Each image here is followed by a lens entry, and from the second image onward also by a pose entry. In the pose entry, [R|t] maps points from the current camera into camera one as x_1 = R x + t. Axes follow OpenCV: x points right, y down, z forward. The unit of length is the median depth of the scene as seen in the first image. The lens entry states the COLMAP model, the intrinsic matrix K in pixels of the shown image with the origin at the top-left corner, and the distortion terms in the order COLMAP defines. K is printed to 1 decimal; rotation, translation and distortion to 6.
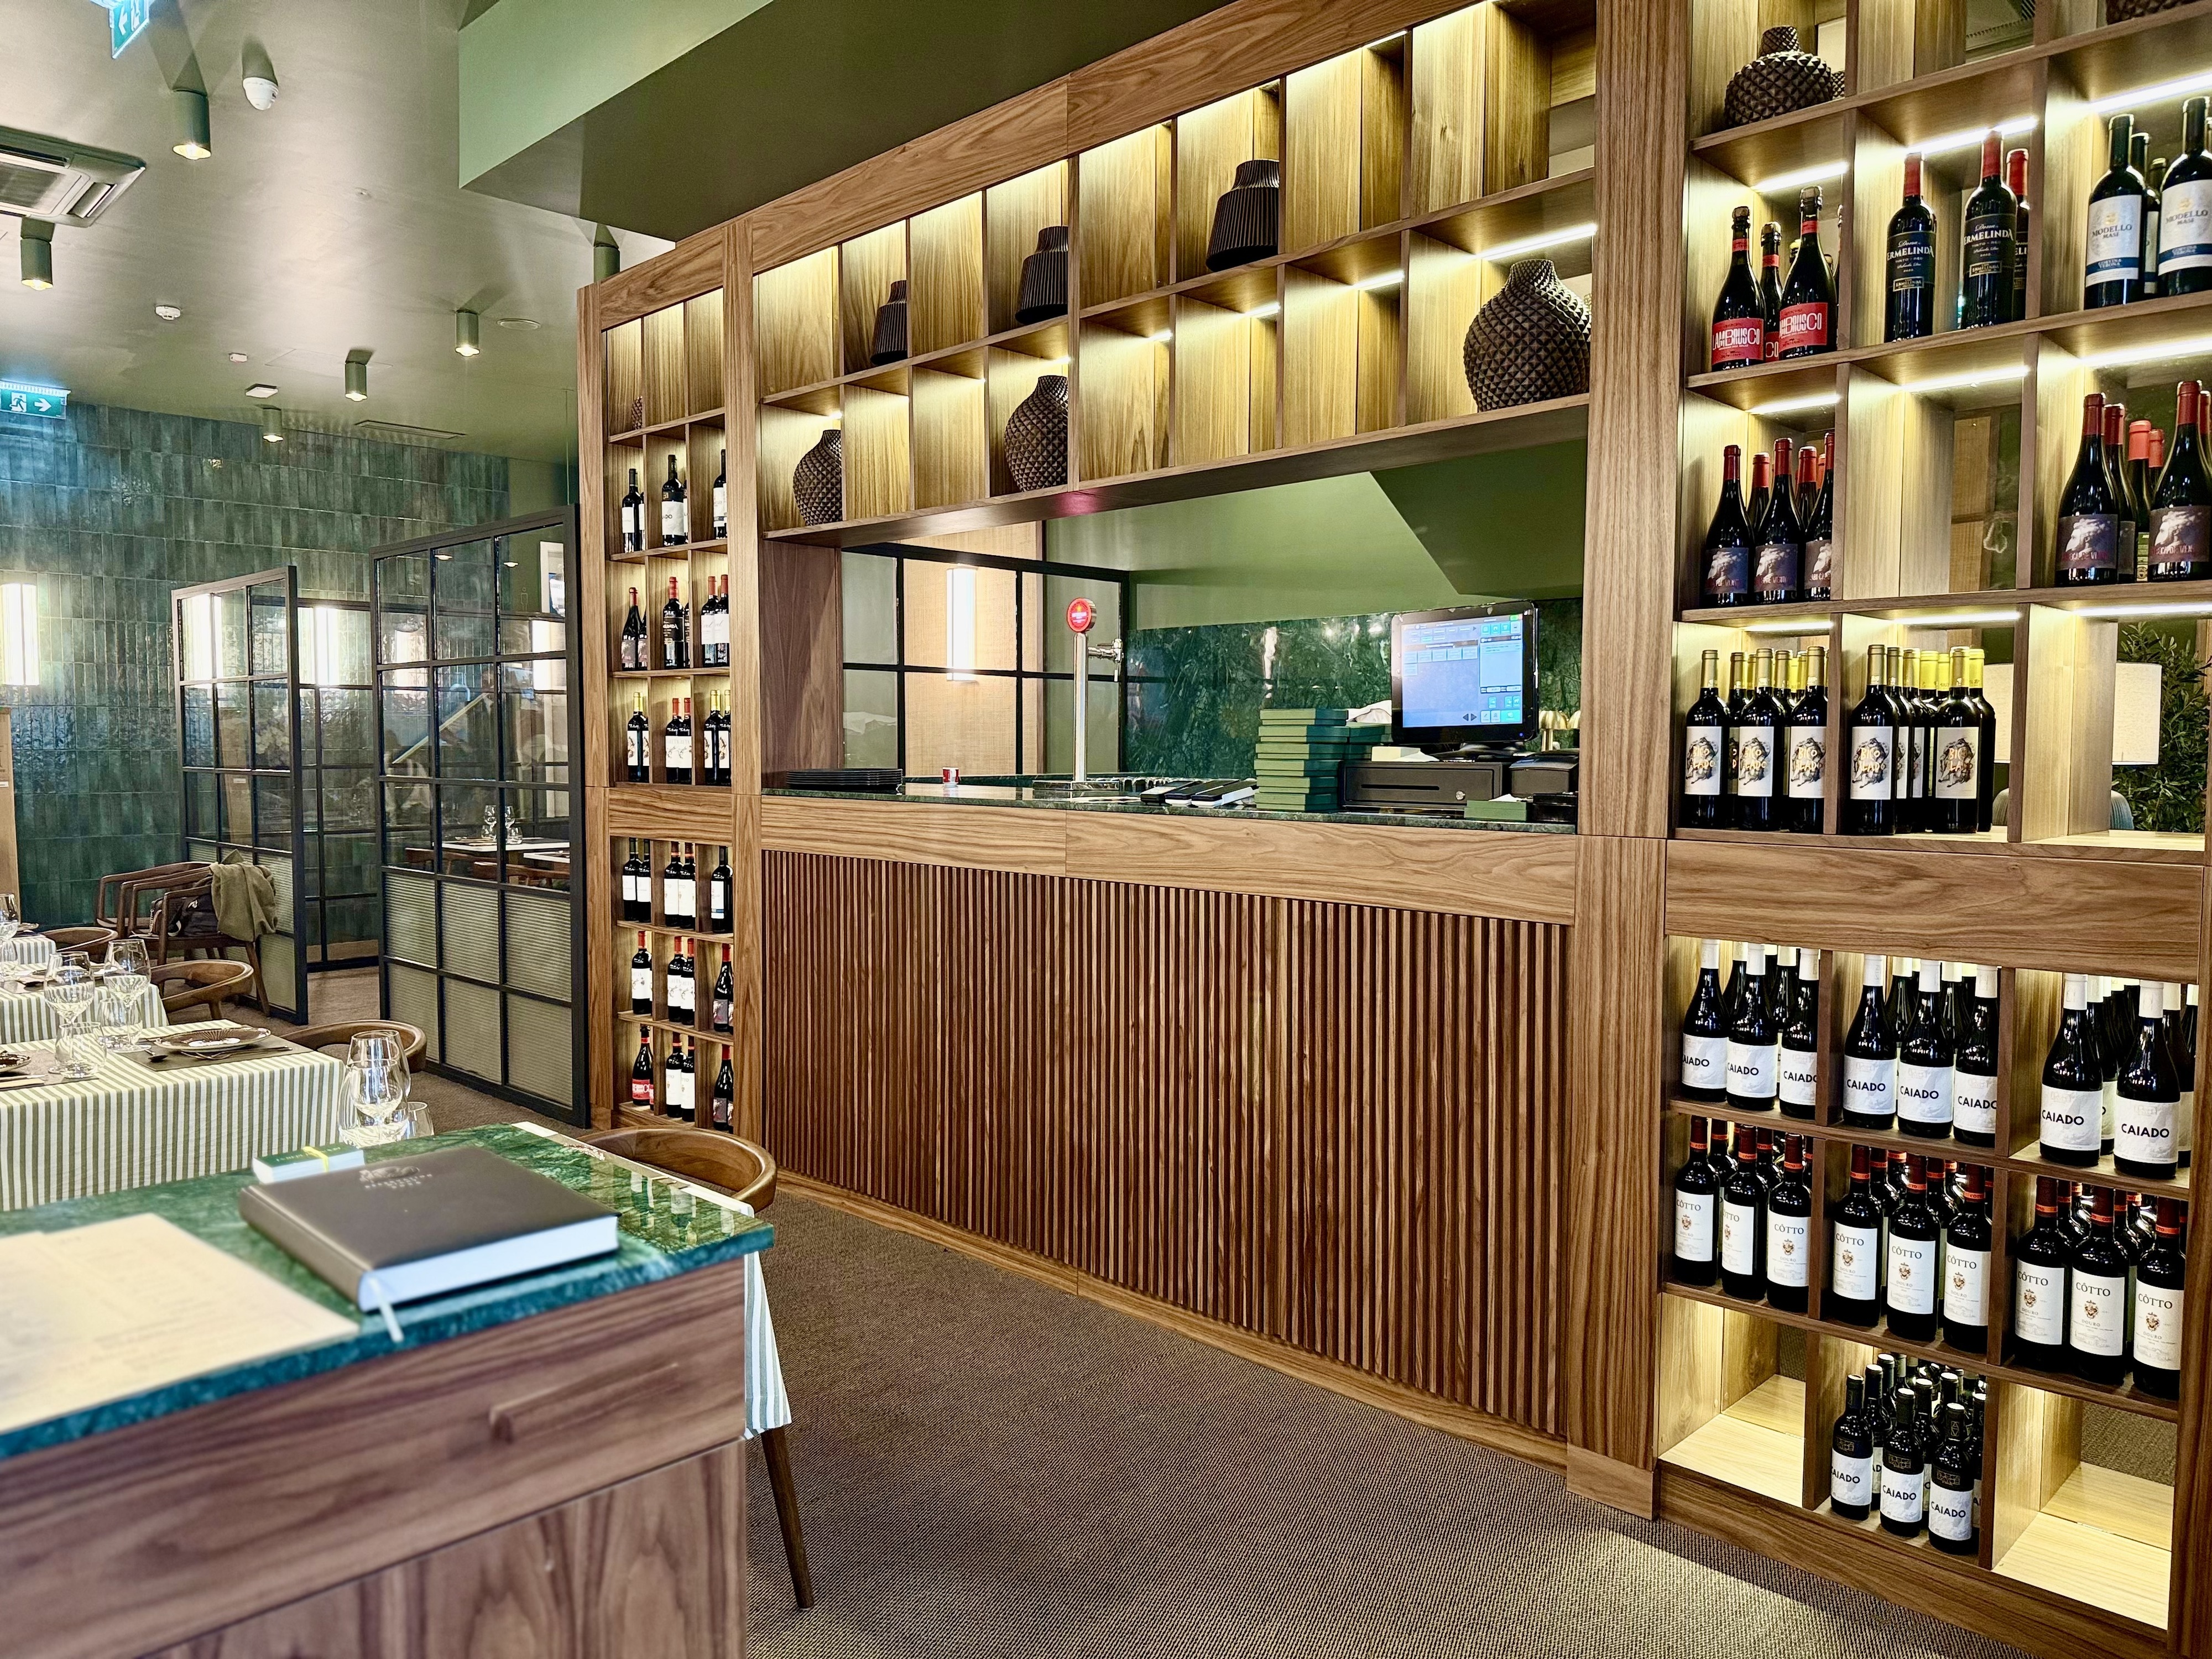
lens RADIAL K [[1570.2, 0, 1106.0], [0, 1570.2, 829.5], [0, 0, 1]] dist [0.003854, 0.000691]
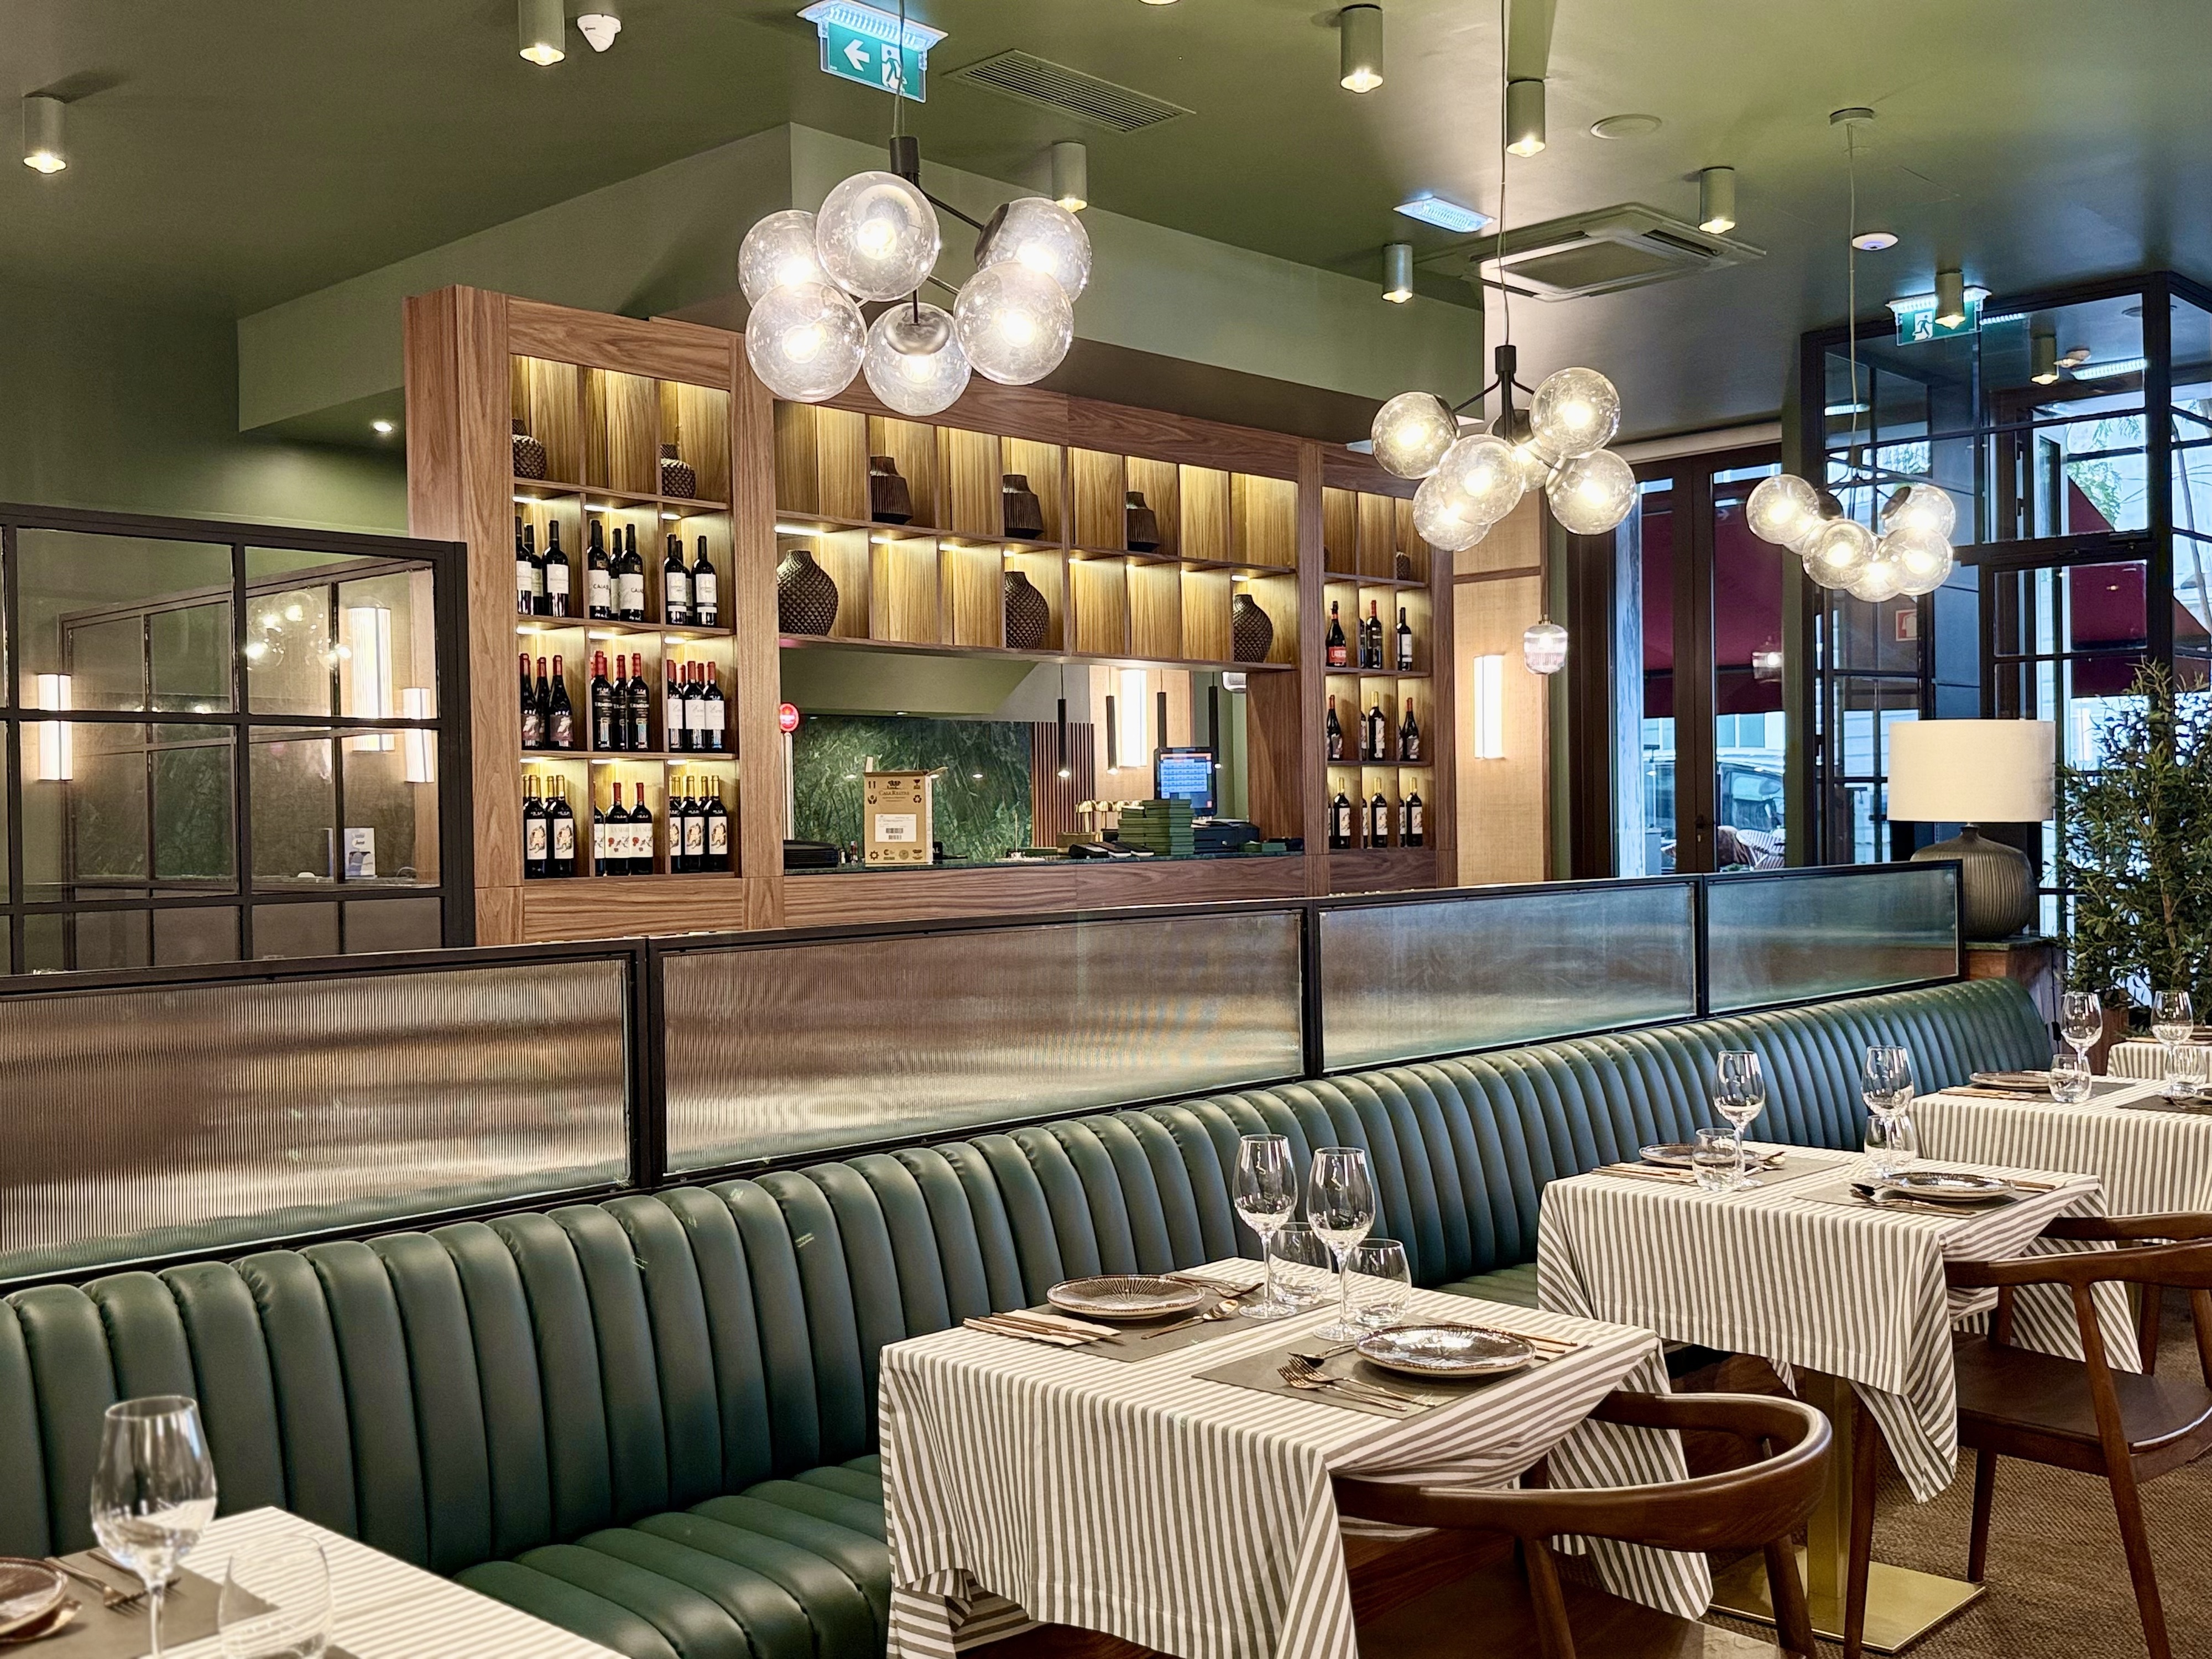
lens RADIAL K [[2191.8, 0, 1106.0], [0, 2191.8, 829.5], [0, 0, 1]] dist [-0.003869, -0.001362]
pose [[-0.025793, -0.005508, 0.999652, -1.603631], [0.076126, 0.997070, 0.007458, -0.044524], [-0.996765, 0.076292, -0.025298, 0.761782]]
